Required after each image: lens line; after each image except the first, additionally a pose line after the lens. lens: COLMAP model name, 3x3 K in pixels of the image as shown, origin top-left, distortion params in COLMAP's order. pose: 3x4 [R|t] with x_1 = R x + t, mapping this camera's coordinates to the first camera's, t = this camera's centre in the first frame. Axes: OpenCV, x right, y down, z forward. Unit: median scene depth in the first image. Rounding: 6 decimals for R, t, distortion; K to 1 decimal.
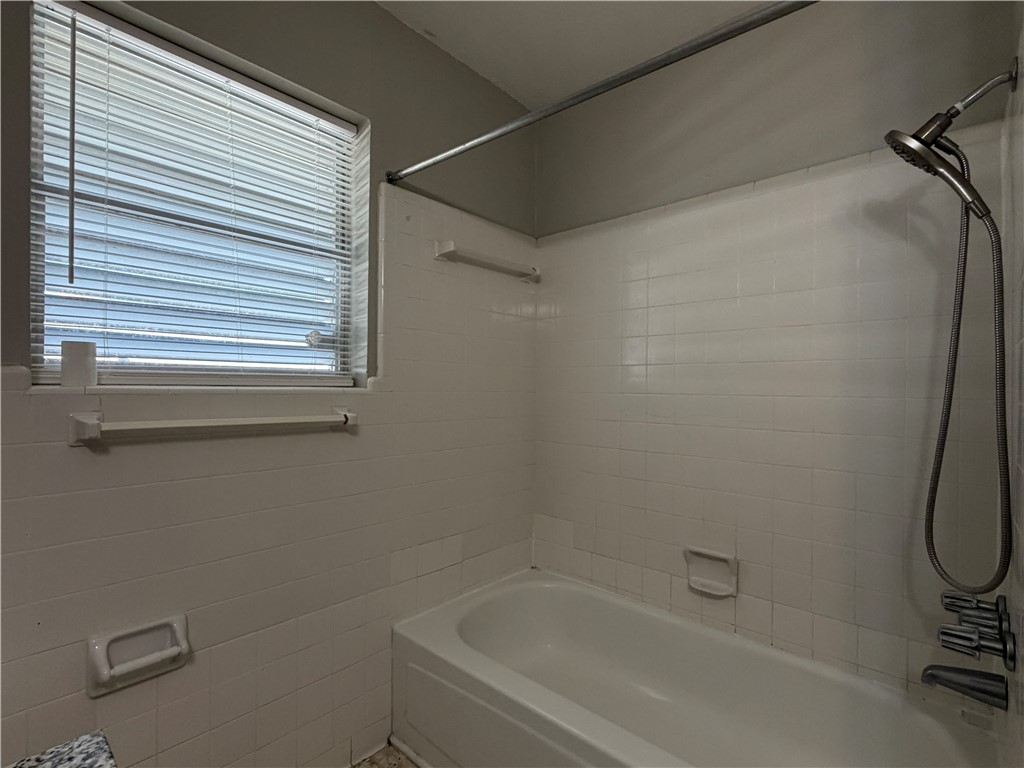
lens RADIAL K [[487.6, 0, 512.0], [0, 487.6, 384.0], [0, 0, 1]] dist [-0.000258, 0.000232]
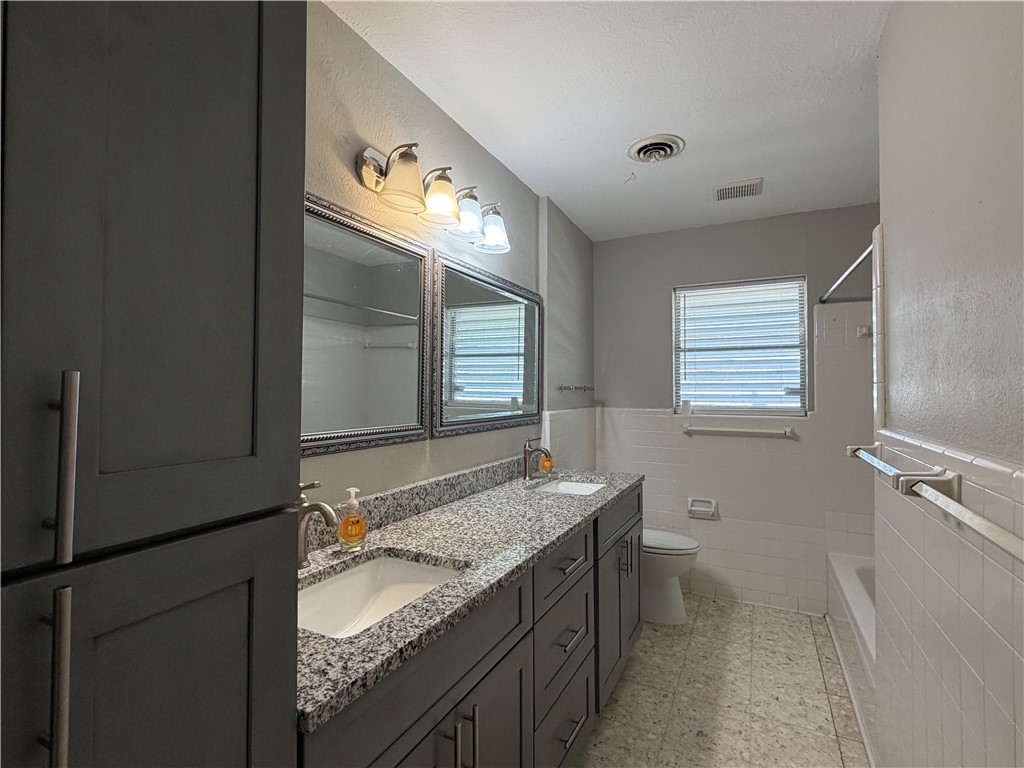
lens RADIAL K [[487.6, 0, 512.0], [0, 487.6, 384.0], [0, 0, 1]] dist [-0.000258, 0.000232]
pose [[0.262940, -0.019047, -0.964624, 1.214318], [0.005942, 0.999818, -0.018122, -0.093000], [0.964794, -0.000967, 0.263005, -0.587497]]
